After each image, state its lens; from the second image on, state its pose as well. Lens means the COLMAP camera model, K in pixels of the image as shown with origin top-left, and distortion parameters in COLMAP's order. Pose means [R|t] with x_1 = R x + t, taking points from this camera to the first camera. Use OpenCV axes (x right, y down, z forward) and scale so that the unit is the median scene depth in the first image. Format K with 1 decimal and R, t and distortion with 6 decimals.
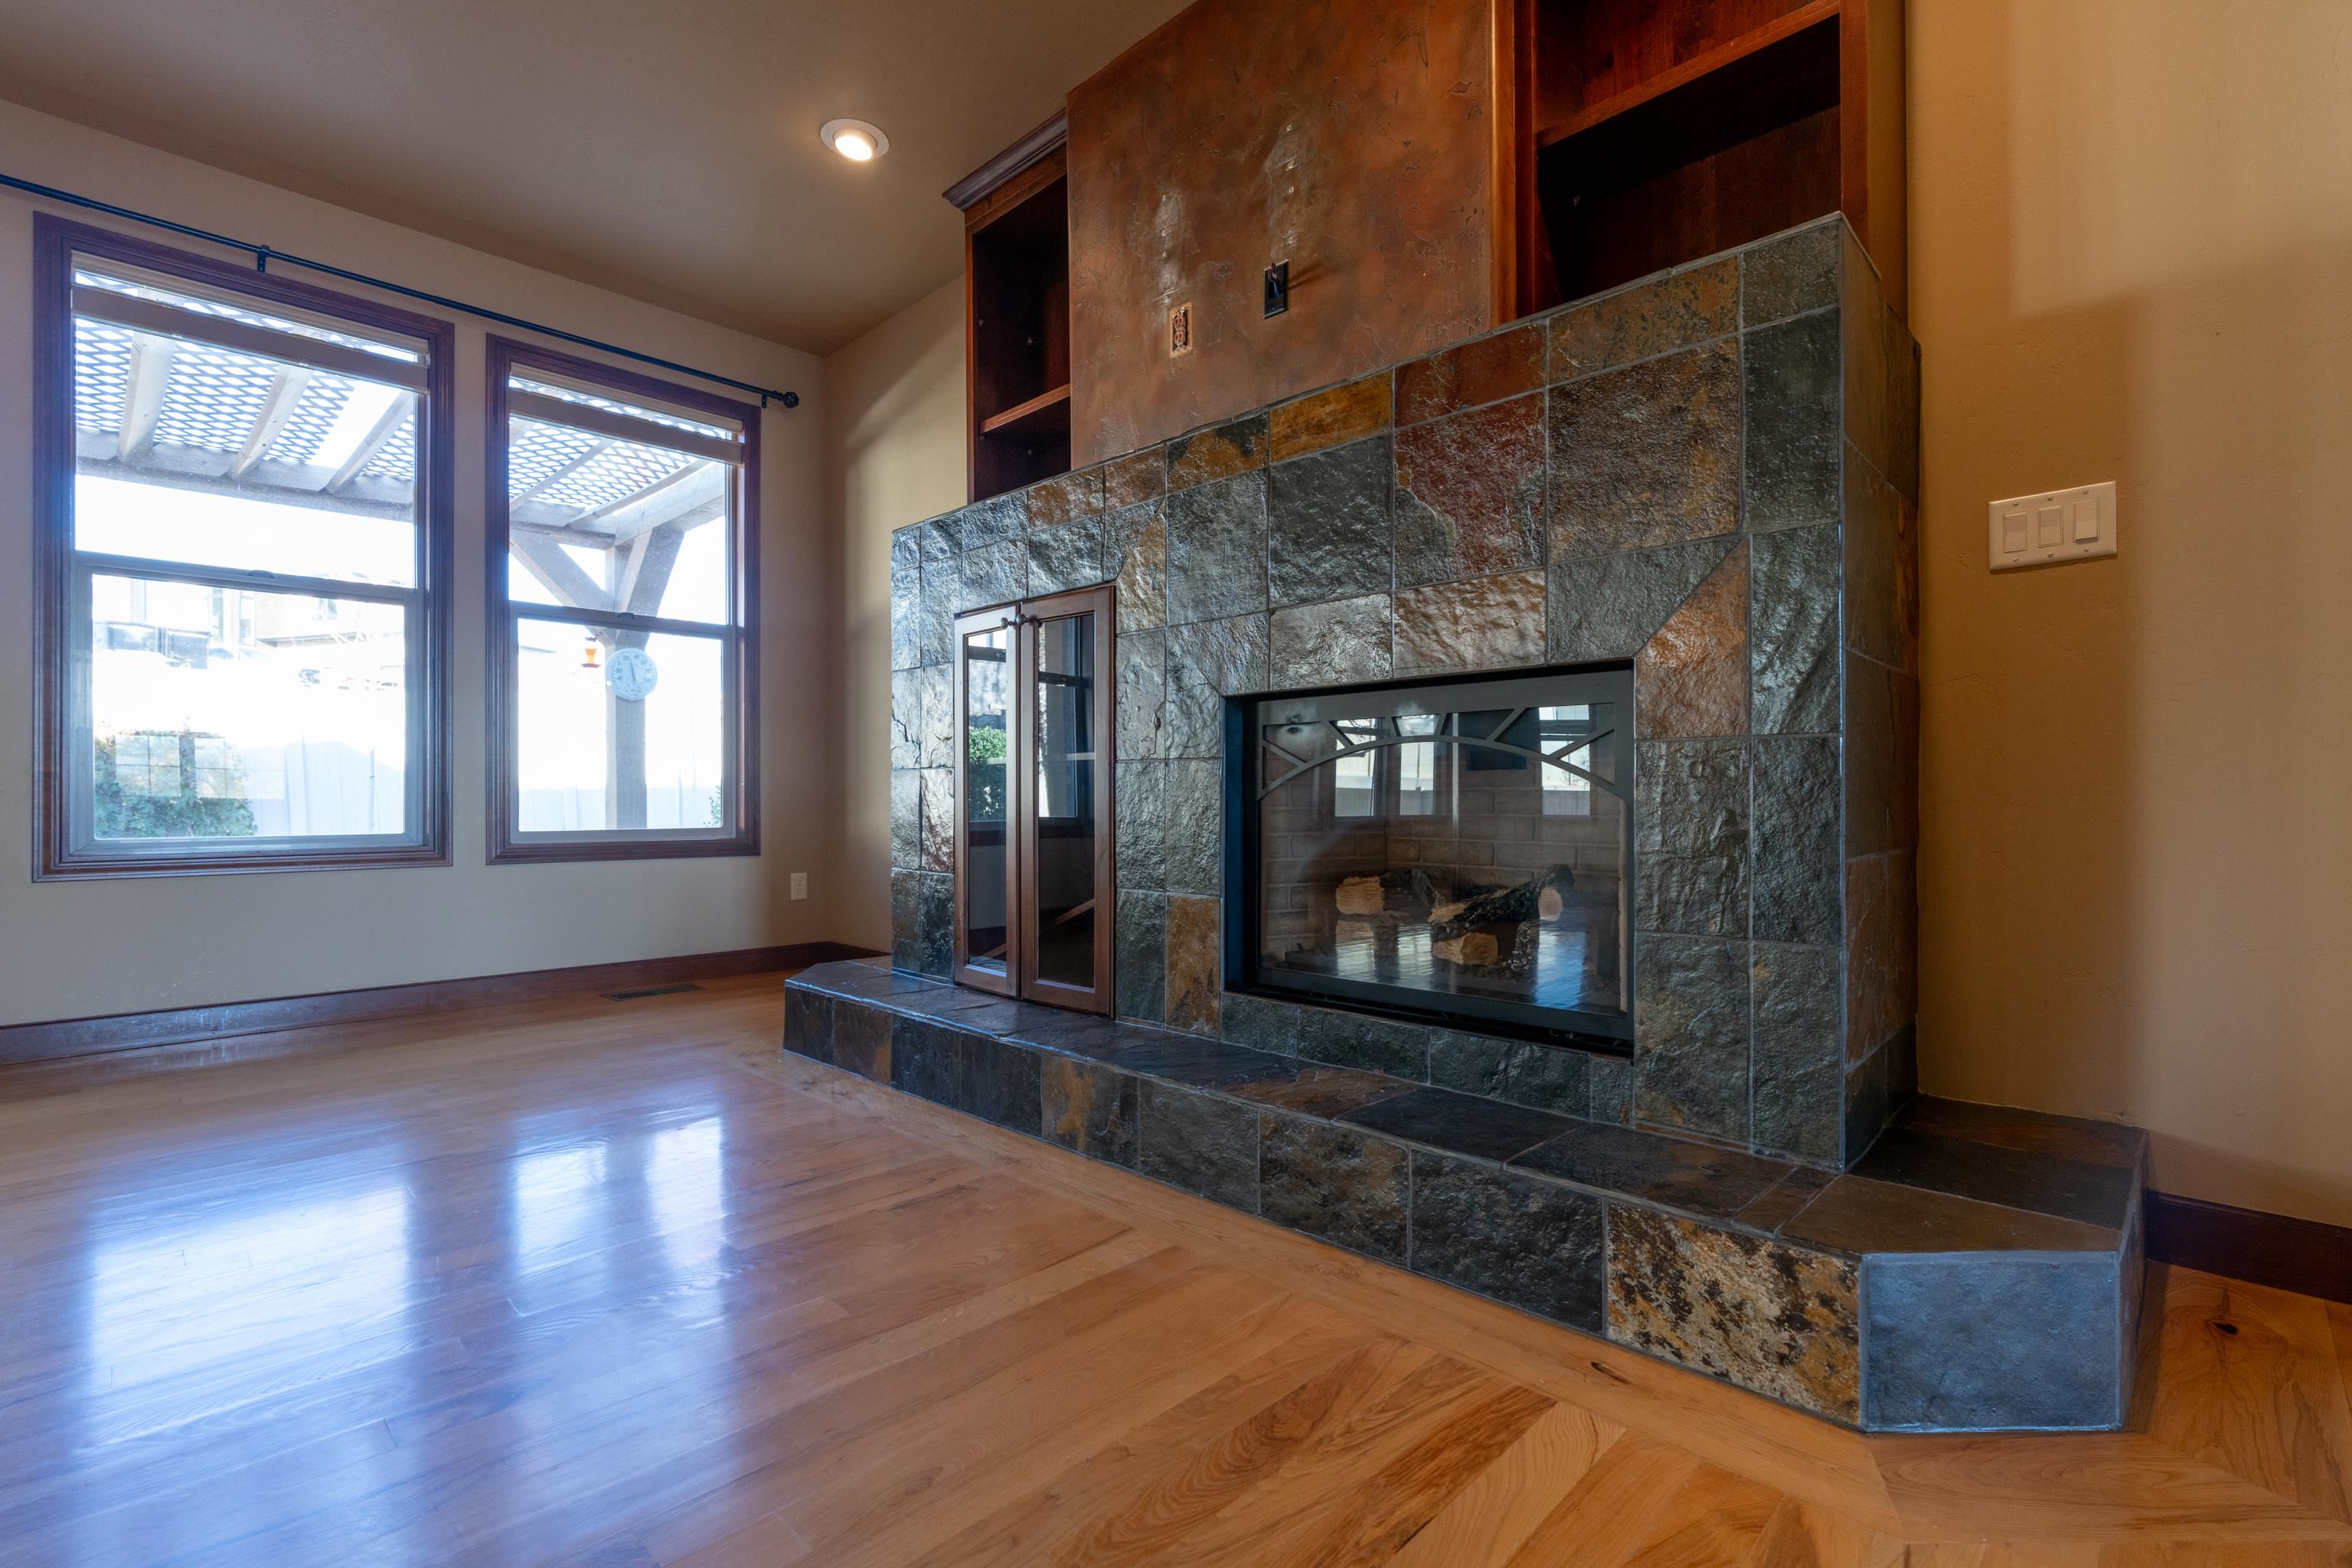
lens RADIAL K [[1083.2, 0, 1167.0], [0, 1083.2, 779.7], [0, 0, 1]] dist [-0.008030, 0.004457]
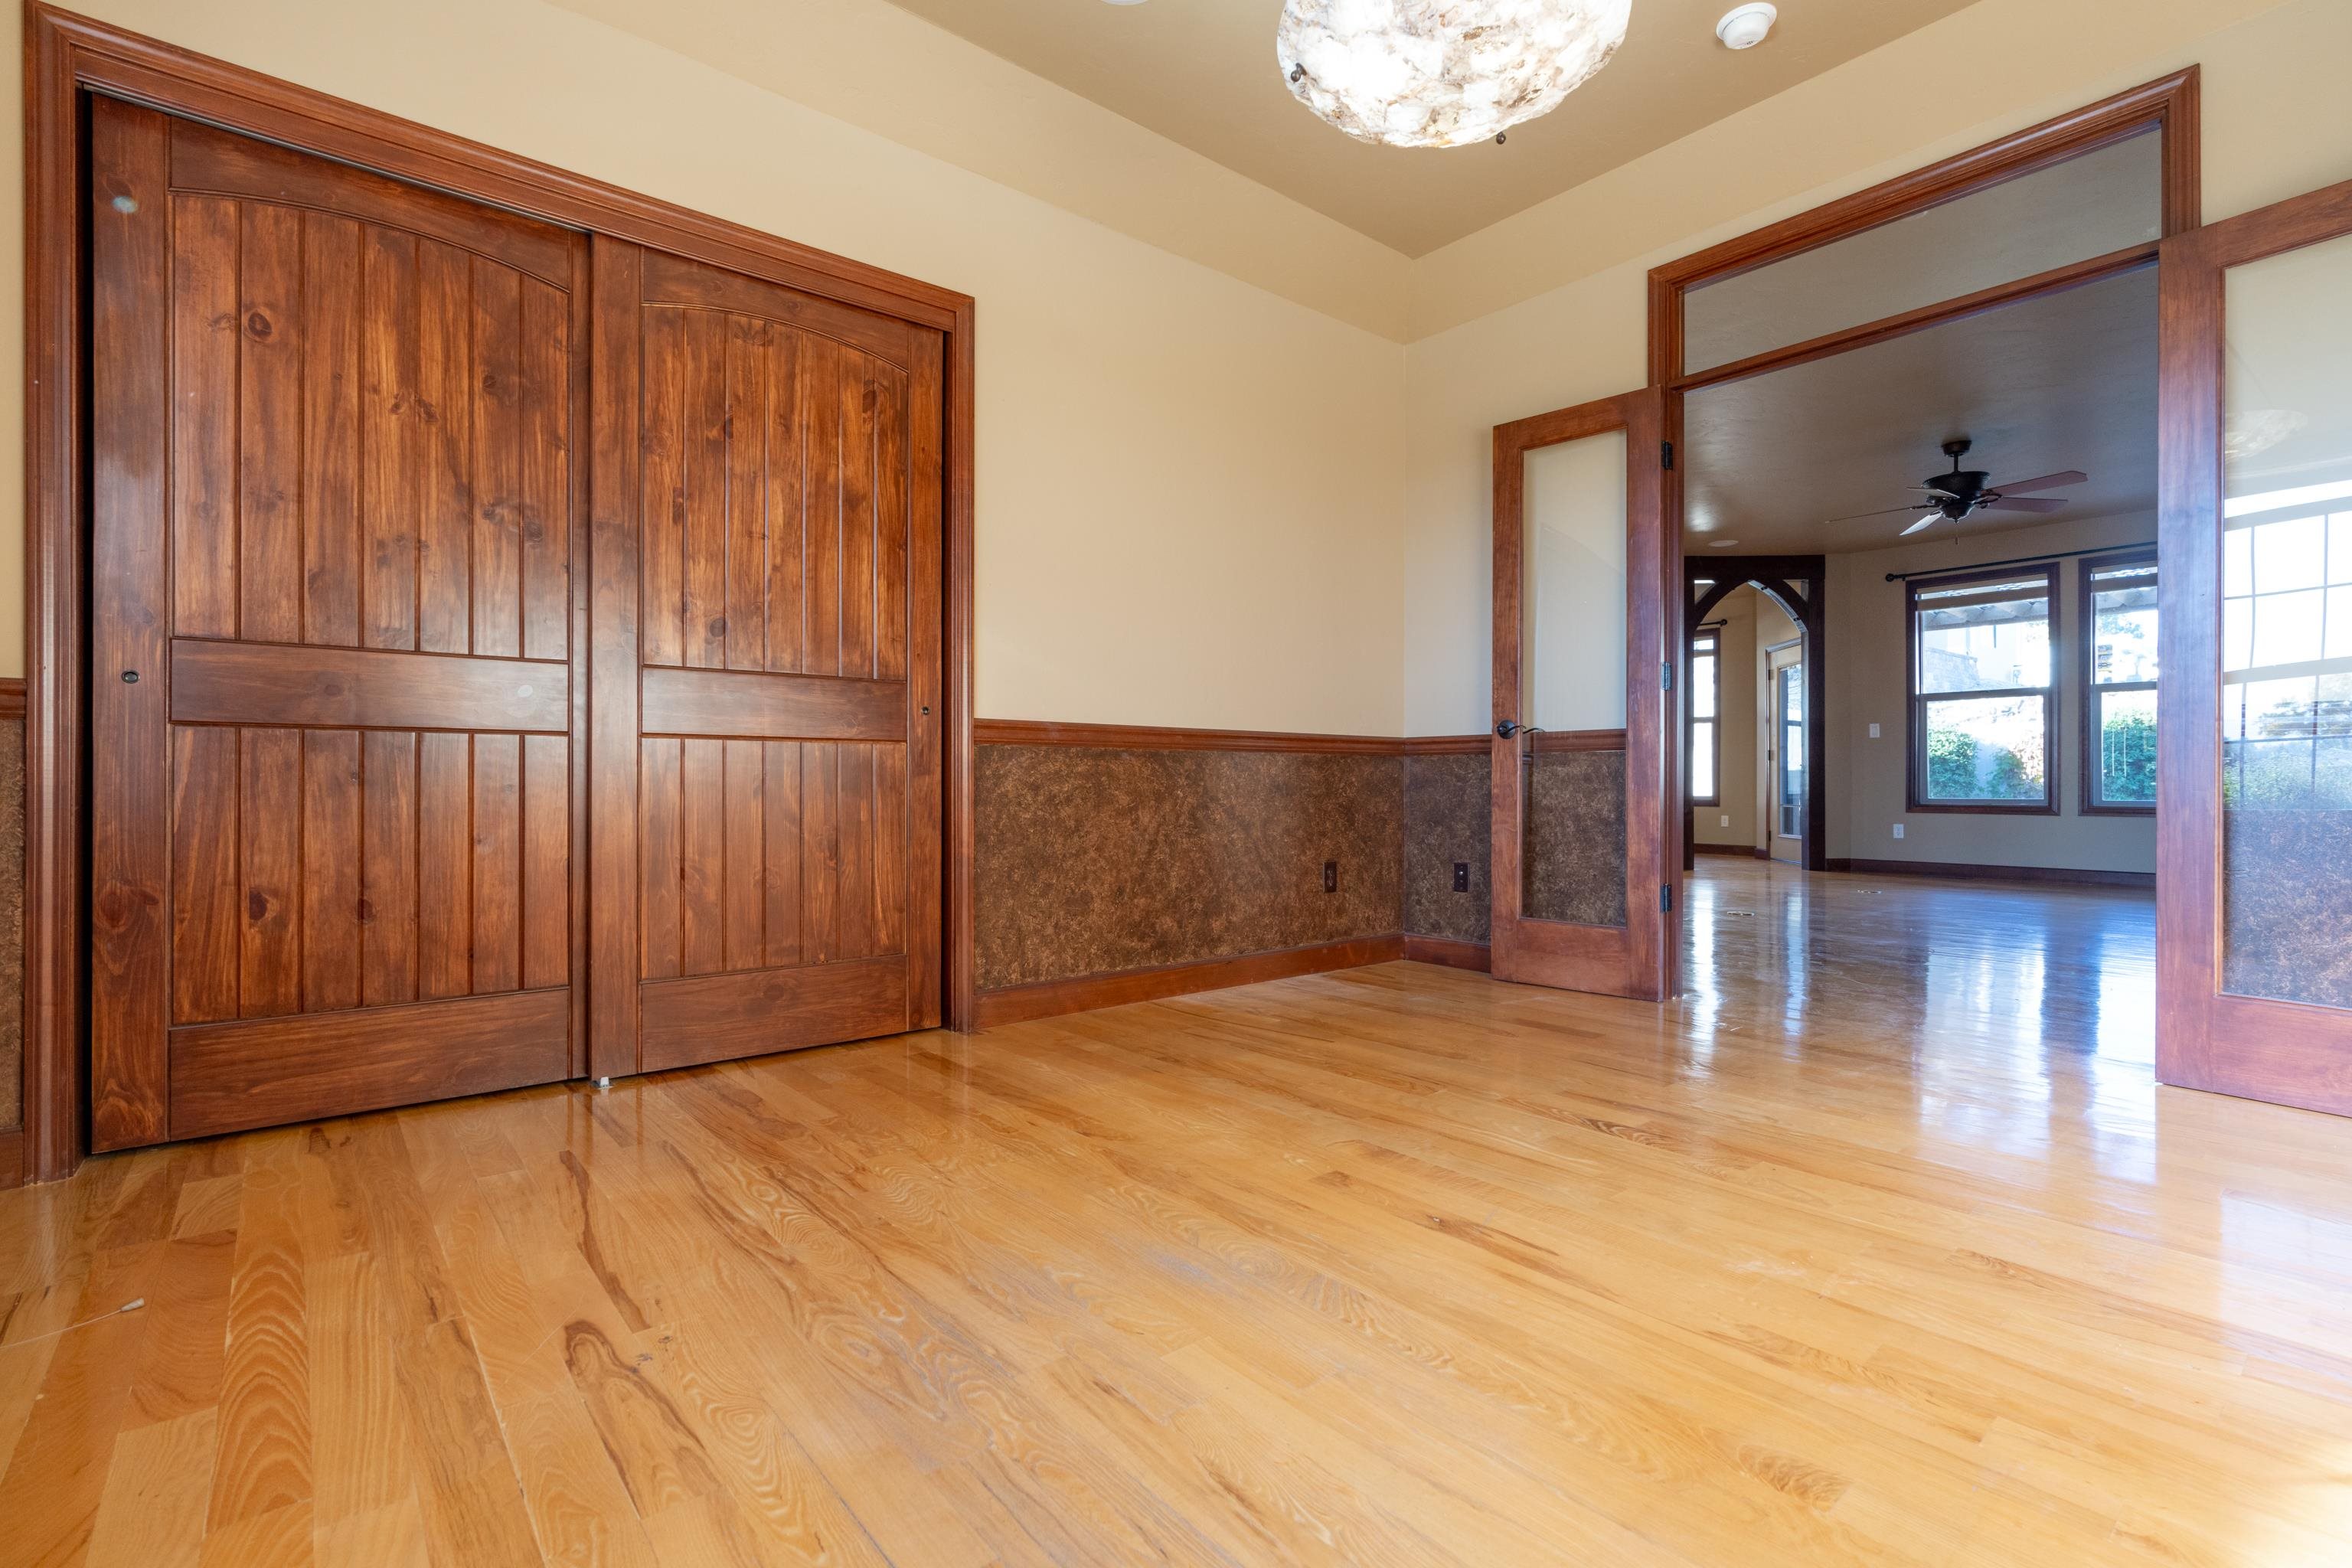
lens RADIAL K [[1083.2, 0, 1187.3], [0, 1083.2, 781.5], [0, 0, 1]] dist [-0.008030, 0.004457]
pose [[-0.102201, -0.008753, -0.994725, 3.687043], [0.004740, 0.999946, -0.009286, 0.078050], [0.994752, -0.005664, -0.102154, -1.166235]]
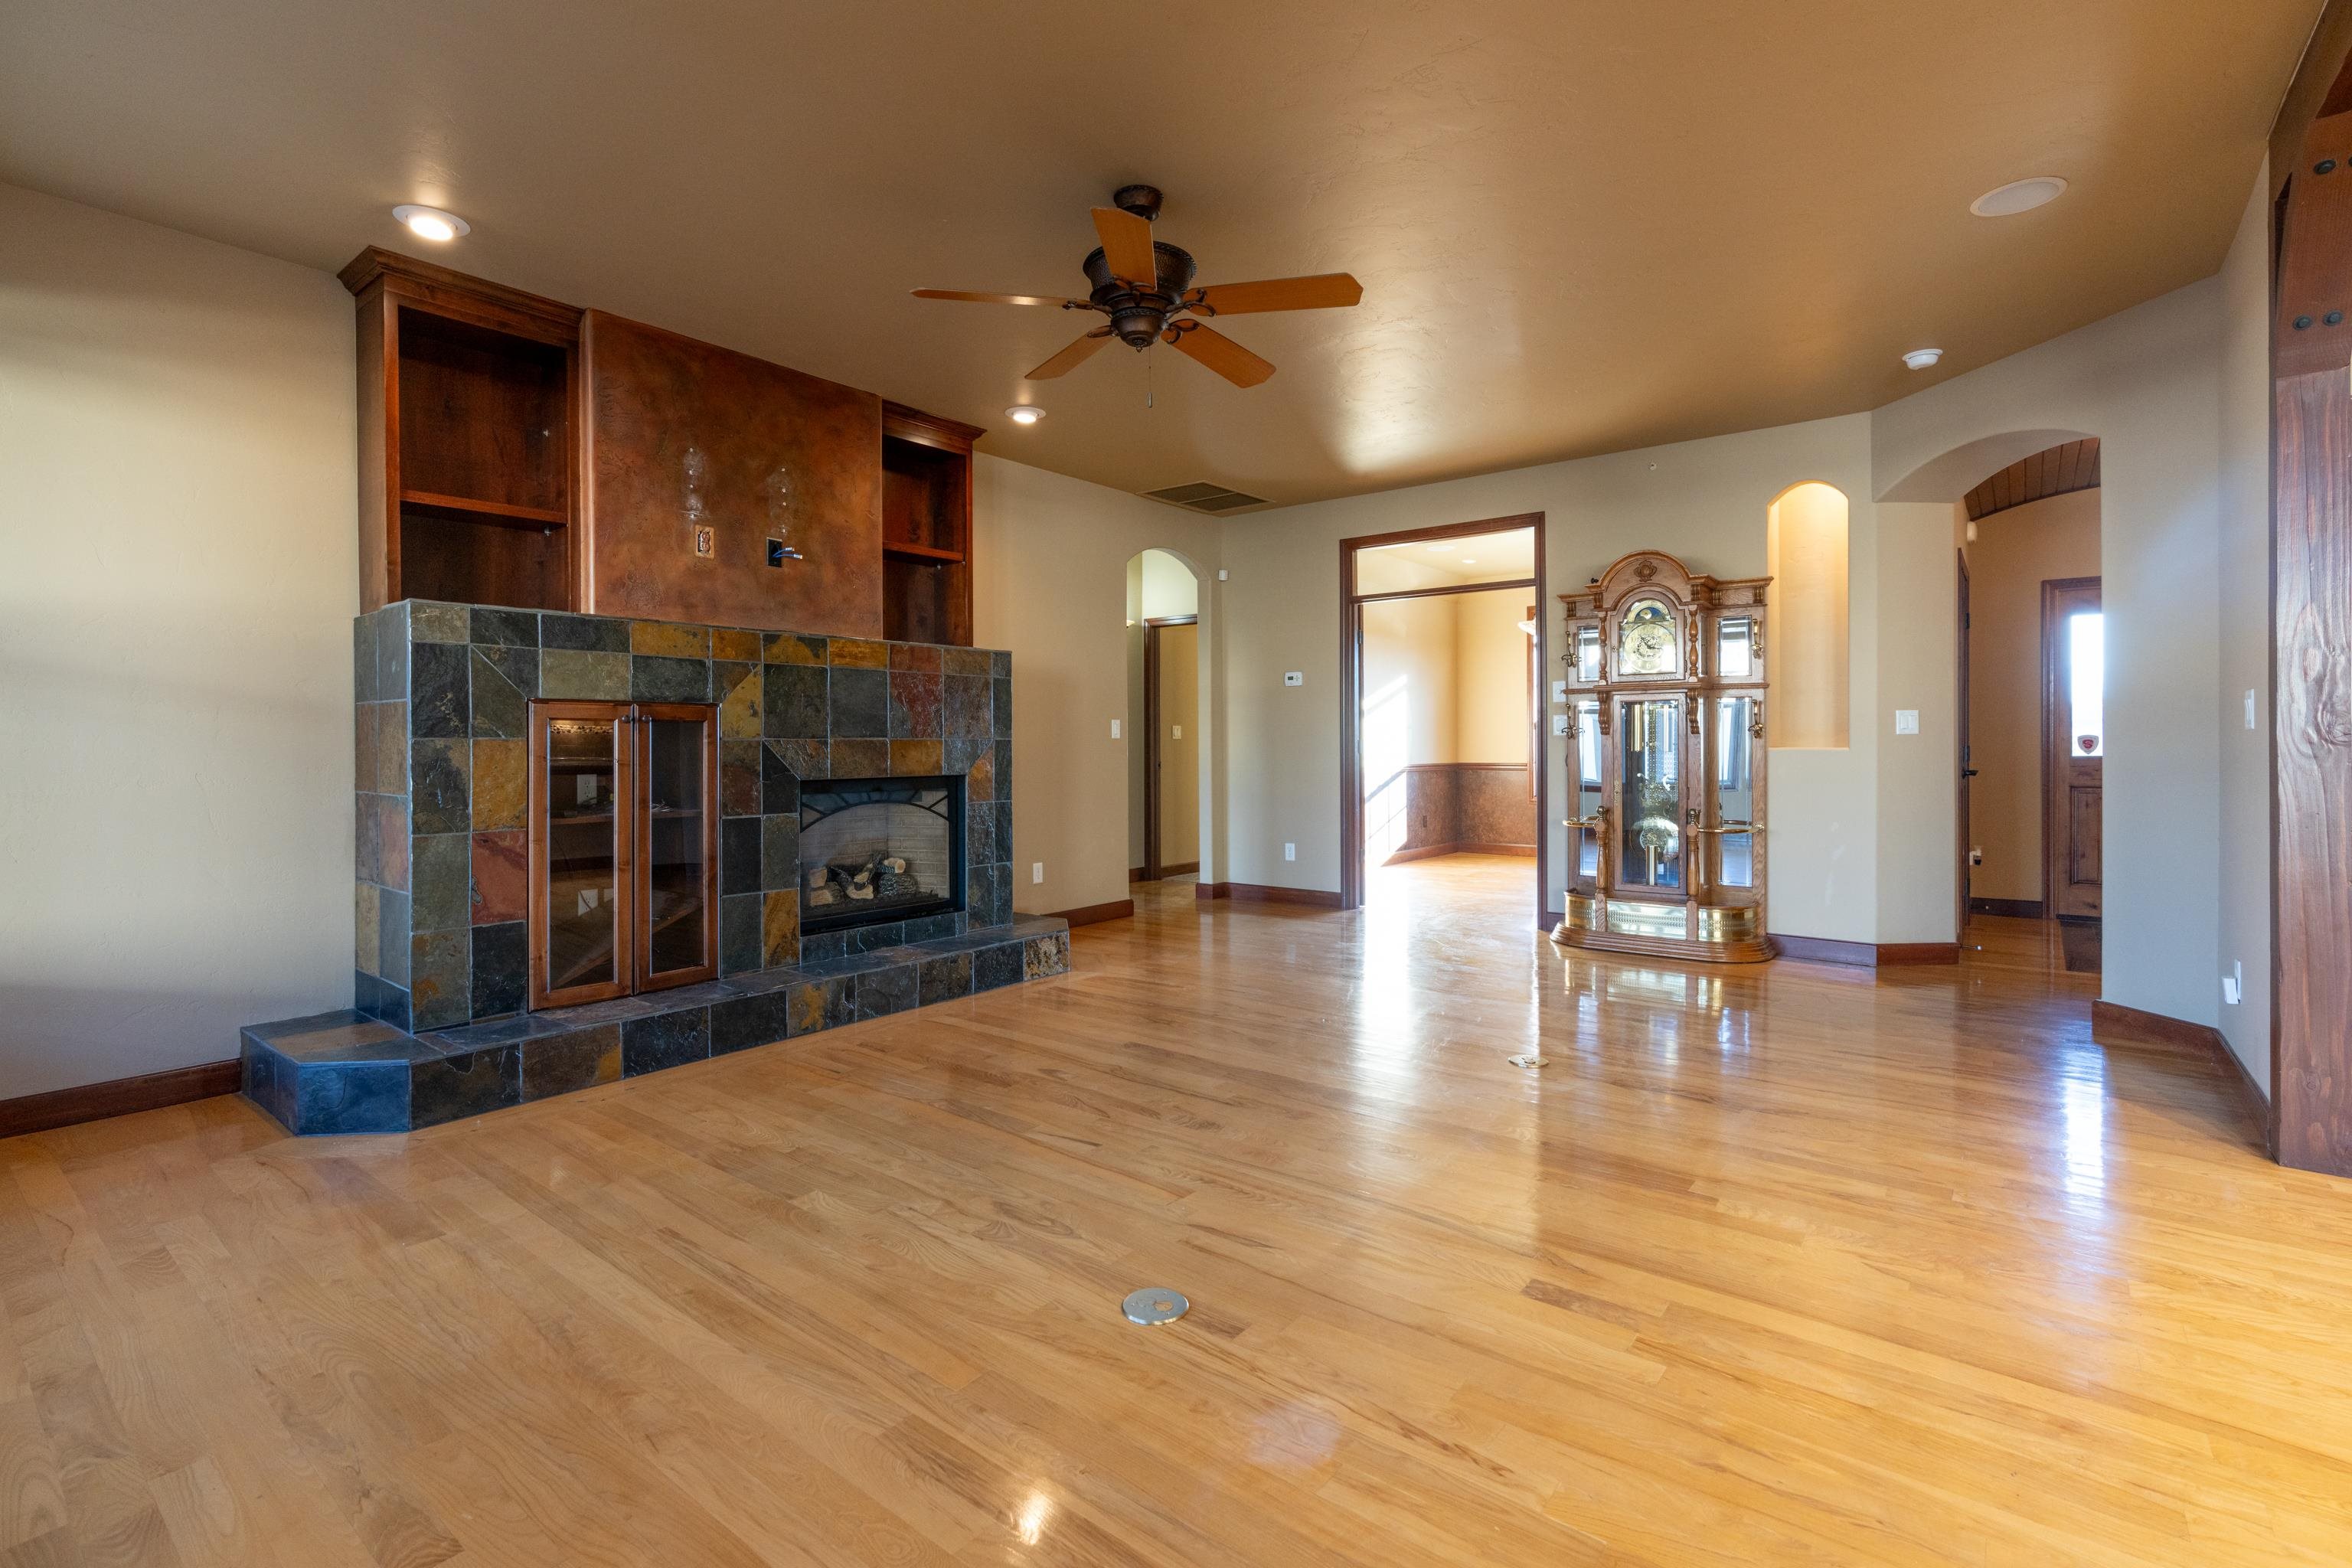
lens RADIAL K [[1083.2, 0, 1169.4], [0, 1083.2, 750.1], [0, 0, 1]] dist [-0.008030, 0.004457]
pose [[-0.124041, 0.000809, 0.992277, -1.781827], [-0.006407, 0.999978, -0.001616, -0.124222], [-0.992256, -0.006558, -0.124033, 0.565458]]
